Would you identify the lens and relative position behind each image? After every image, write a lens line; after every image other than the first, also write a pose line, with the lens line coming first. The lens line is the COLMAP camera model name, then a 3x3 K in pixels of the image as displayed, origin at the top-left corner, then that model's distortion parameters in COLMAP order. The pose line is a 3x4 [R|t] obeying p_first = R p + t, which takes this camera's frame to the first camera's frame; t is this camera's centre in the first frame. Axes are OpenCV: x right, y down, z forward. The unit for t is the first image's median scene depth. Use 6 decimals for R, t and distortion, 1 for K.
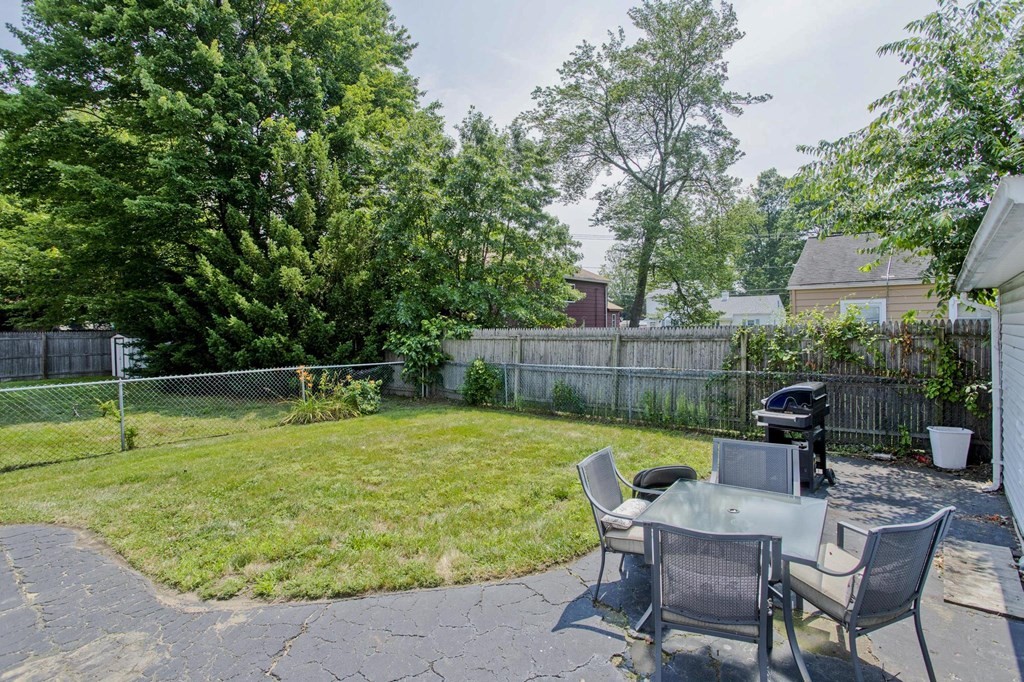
lens RADIAL K [[495.0, 0, 521.7], [0, 495.0, 319.3], [0, 0, 1]] dist [0.000731, 0.001044]
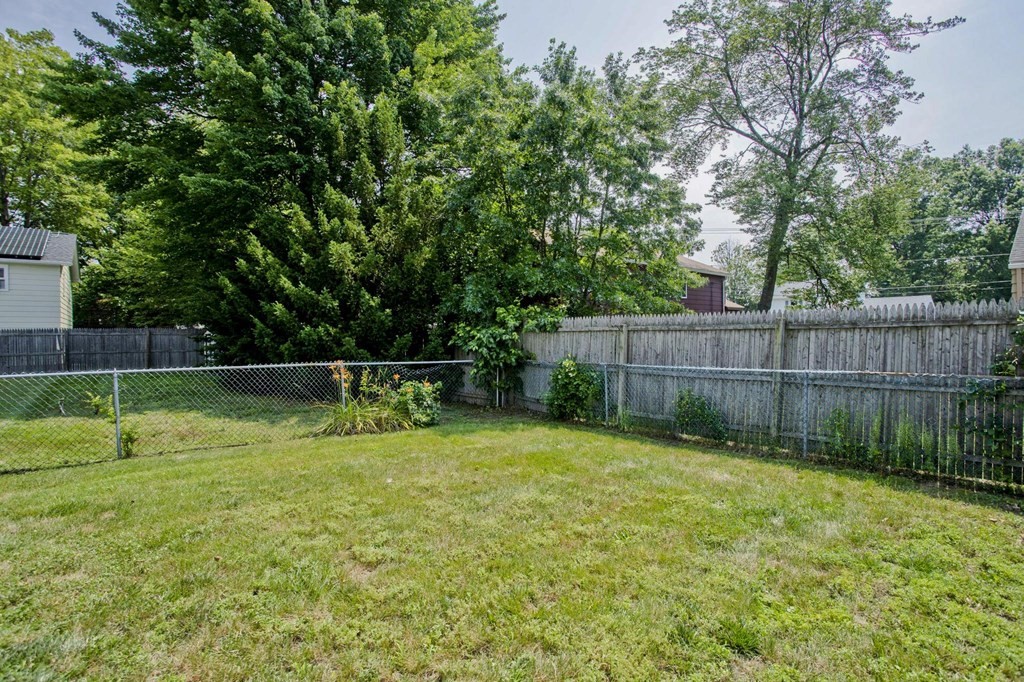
lens RADIAL K [[508.5, 0, 515.2], [0, 508.5, 331.7], [0, 0, 1]] dist [-0.091123, 0.051692]
pose [[0.979996, 0.005822, -0.198930, -0.015442], [-0.003974, 0.999945, 0.009684, 0.035131], [0.198975, -0.008700, 0.979966, 0.249983]]
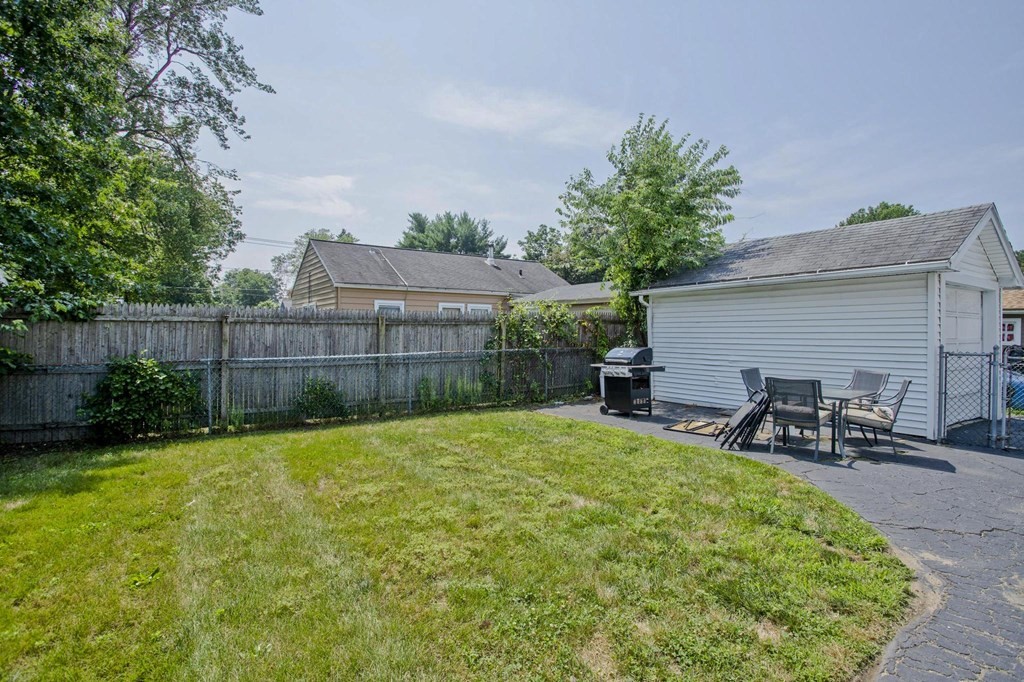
lens RADIAL K [[508.5, 0, 515.2], [0, 508.5, 331.7], [0, 0, 1]] dist [-0.091123, 0.051692]
pose [[0.277715, 0.013520, 0.960568, -0.506833], [-0.019131, 0.999781, -0.008541, 0.050379], [-0.960473, -0.016005, 0.277913, 0.449169]]
